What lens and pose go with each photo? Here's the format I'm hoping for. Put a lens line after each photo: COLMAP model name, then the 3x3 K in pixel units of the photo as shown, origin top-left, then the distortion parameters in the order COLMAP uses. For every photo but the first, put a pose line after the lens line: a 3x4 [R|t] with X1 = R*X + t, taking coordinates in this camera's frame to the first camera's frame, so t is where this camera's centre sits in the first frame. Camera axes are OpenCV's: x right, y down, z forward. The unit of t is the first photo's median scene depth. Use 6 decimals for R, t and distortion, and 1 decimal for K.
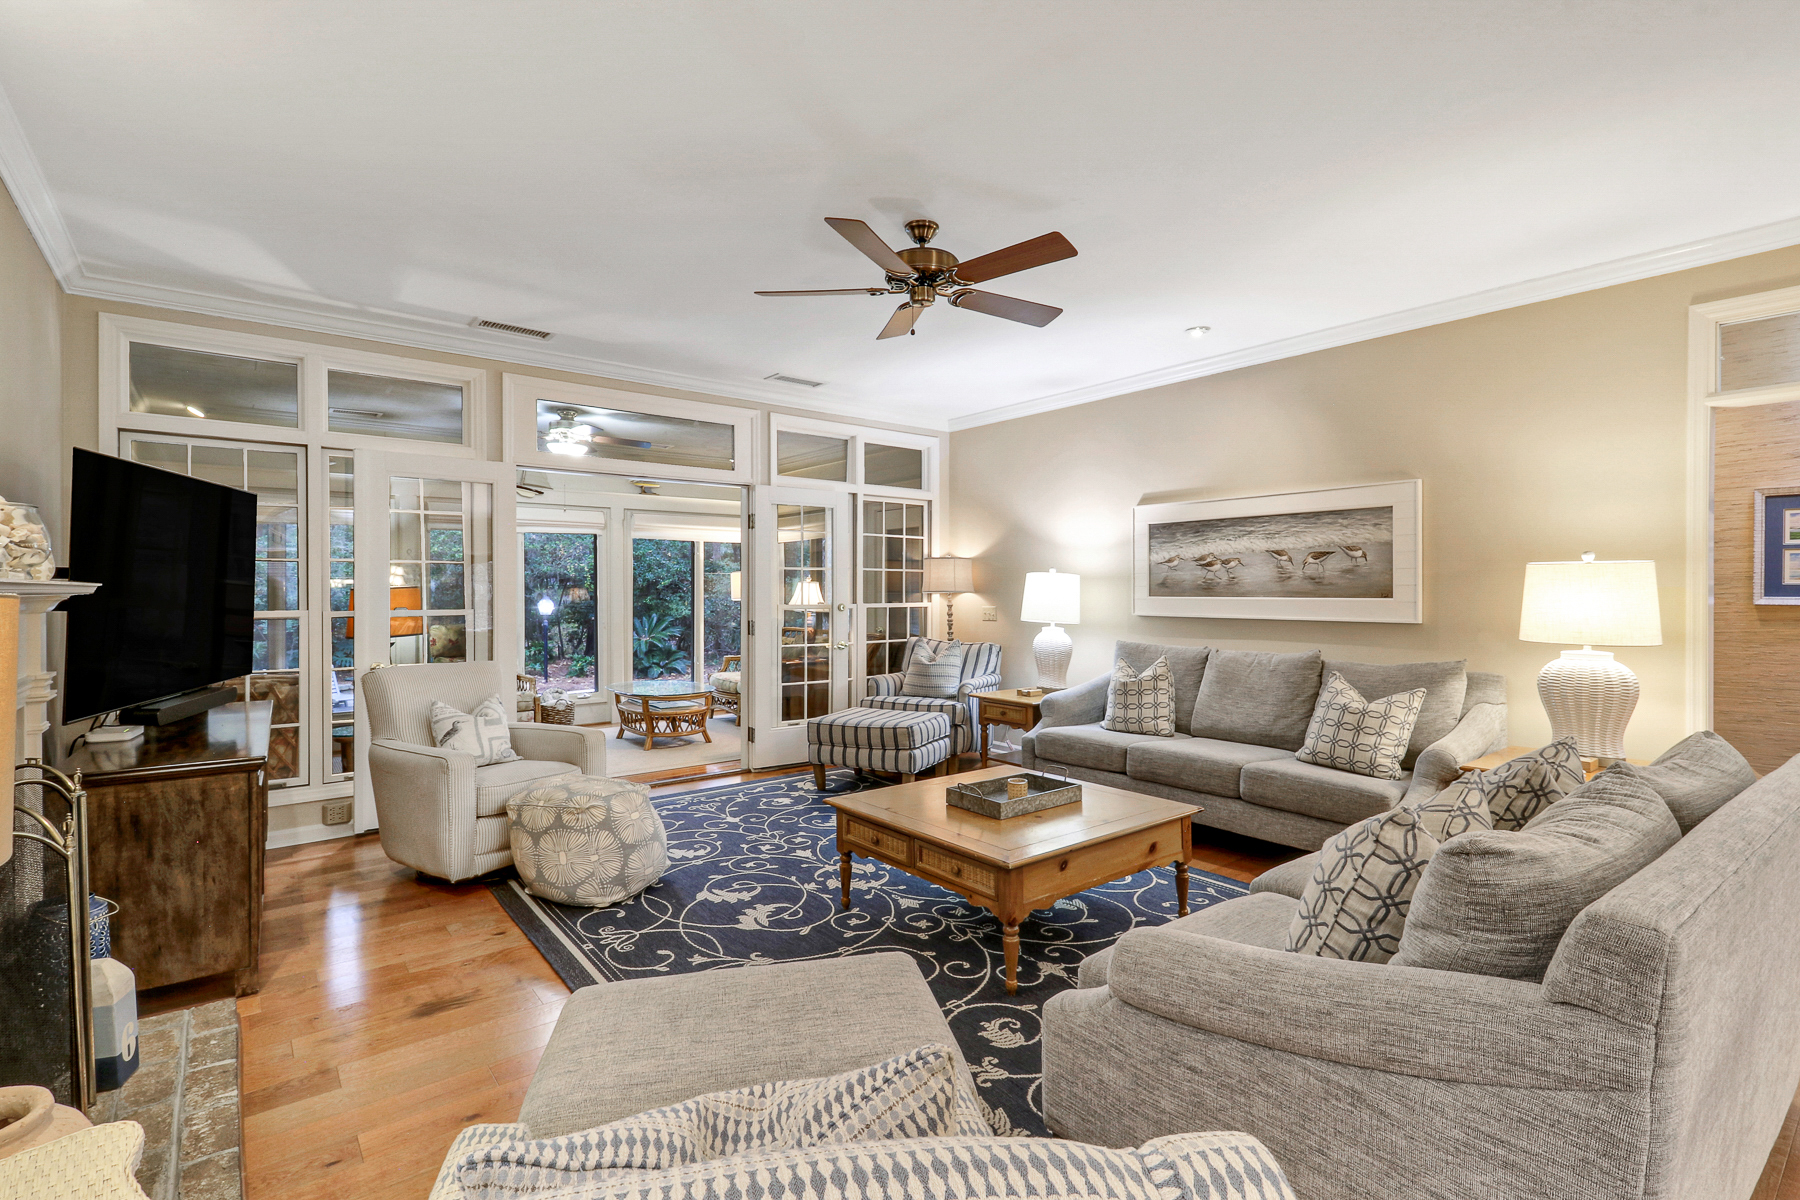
lens RADIAL K [[833.7, 0, 911.1], [0, 833.7, 595.3], [0, 0, 1]] dist [0.020185, -0.000622]
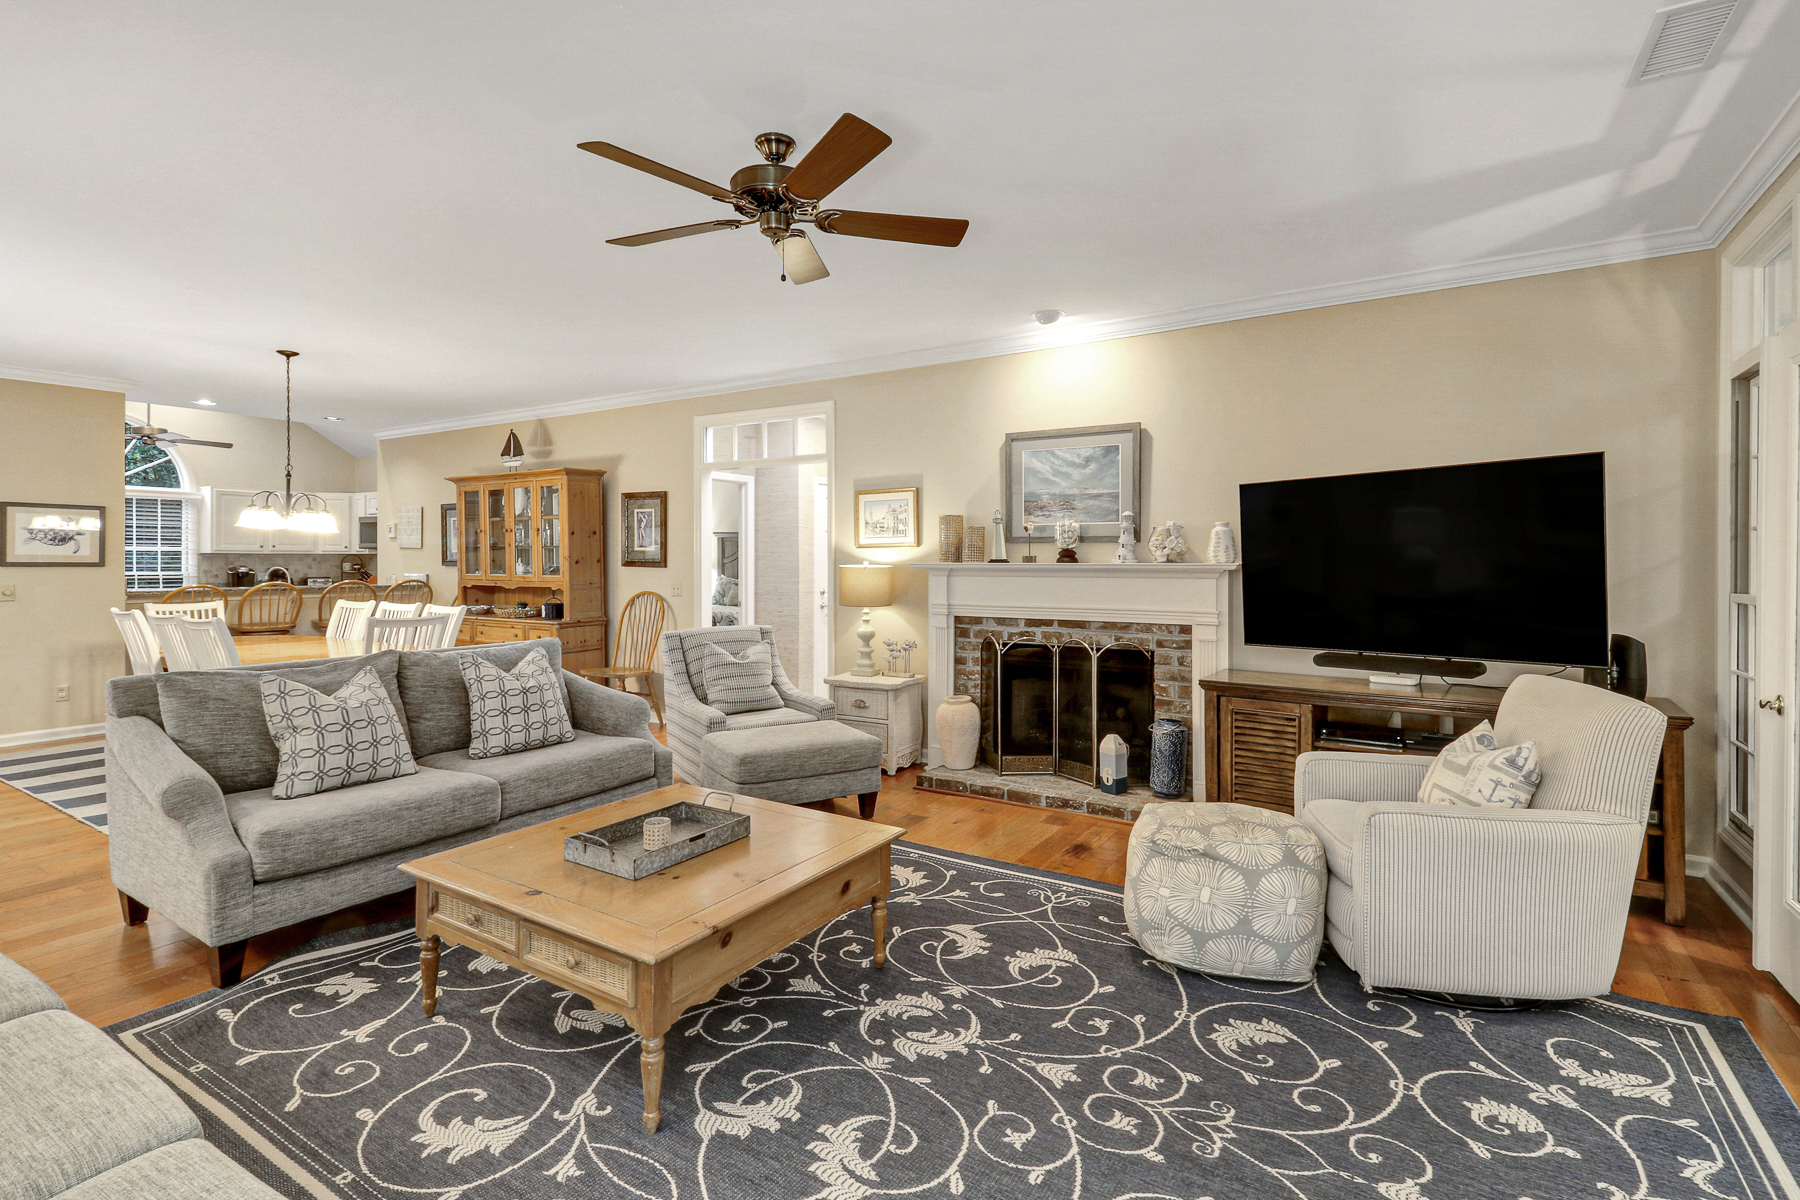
lens RADIAL K [[838.6, 0, 905.6], [0, 838.6, 564.3], [0, 0, 1]] dist [0.001517, -0.000266]
pose [[-0.945023, 0.001859, -0.326997, 0.150051], [-0.001567, 0.999947, 0.010213, -0.018481], [0.326999, 0.010164, -0.944970, 1.648025]]
